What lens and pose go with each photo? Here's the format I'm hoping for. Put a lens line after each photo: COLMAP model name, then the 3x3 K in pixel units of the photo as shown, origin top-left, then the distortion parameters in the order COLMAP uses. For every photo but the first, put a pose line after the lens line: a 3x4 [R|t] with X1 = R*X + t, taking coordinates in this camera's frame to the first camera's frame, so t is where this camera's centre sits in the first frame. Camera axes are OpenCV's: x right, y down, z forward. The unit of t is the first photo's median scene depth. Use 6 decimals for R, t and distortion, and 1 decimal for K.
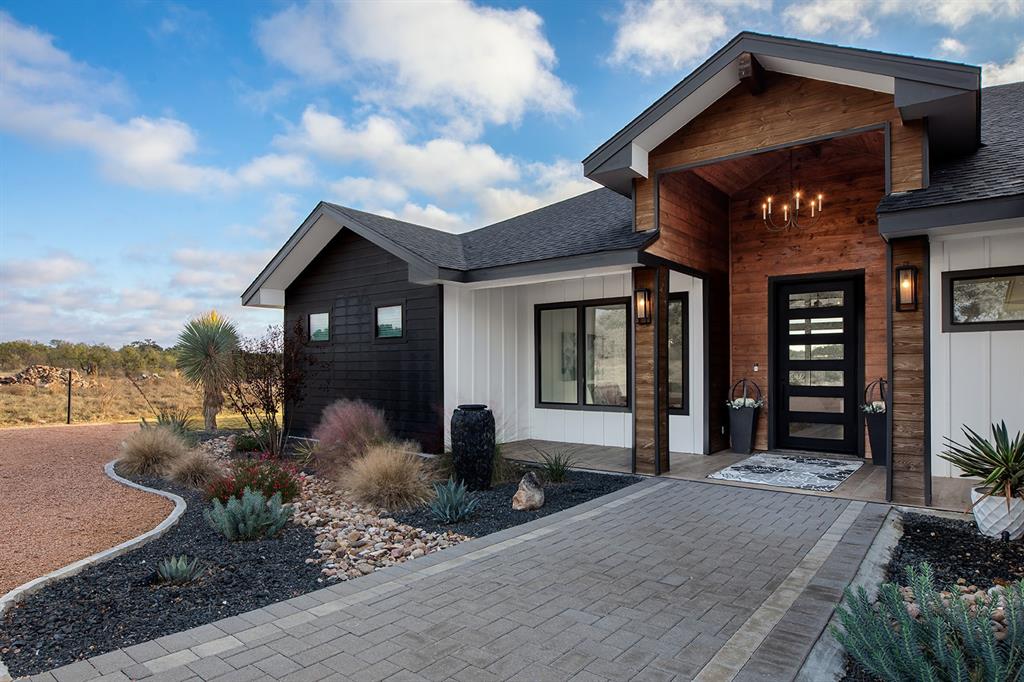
lens RADIAL K [[604.2, 0, 512.6], [0, 604.2, 367.4], [0, 0, 1]] dist [-0.024737, -0.001864]
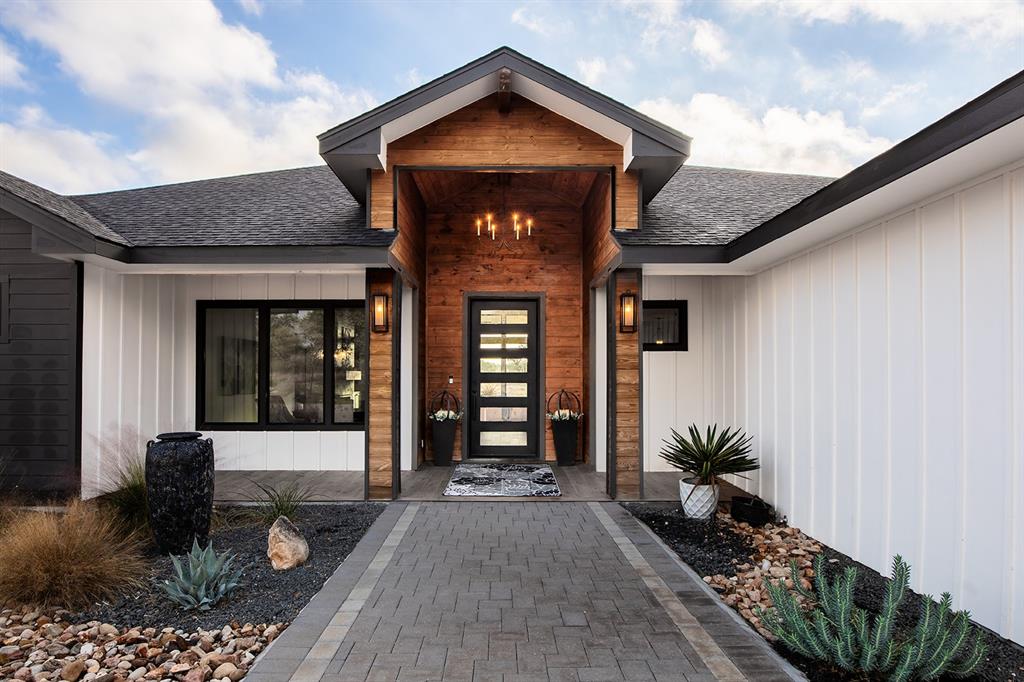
lens RADIAL K [[604.2, 0, 512.6], [0, 604.2, 367.4], [0, 0, 1]] dist [-0.024737, -0.001864]
pose [[0.778712, 0.011298, 0.627280, -0.189293], [-0.001819, 0.999874, -0.015750, -0.005791], [-0.627379, 0.011124, 0.778635, 0.174958]]
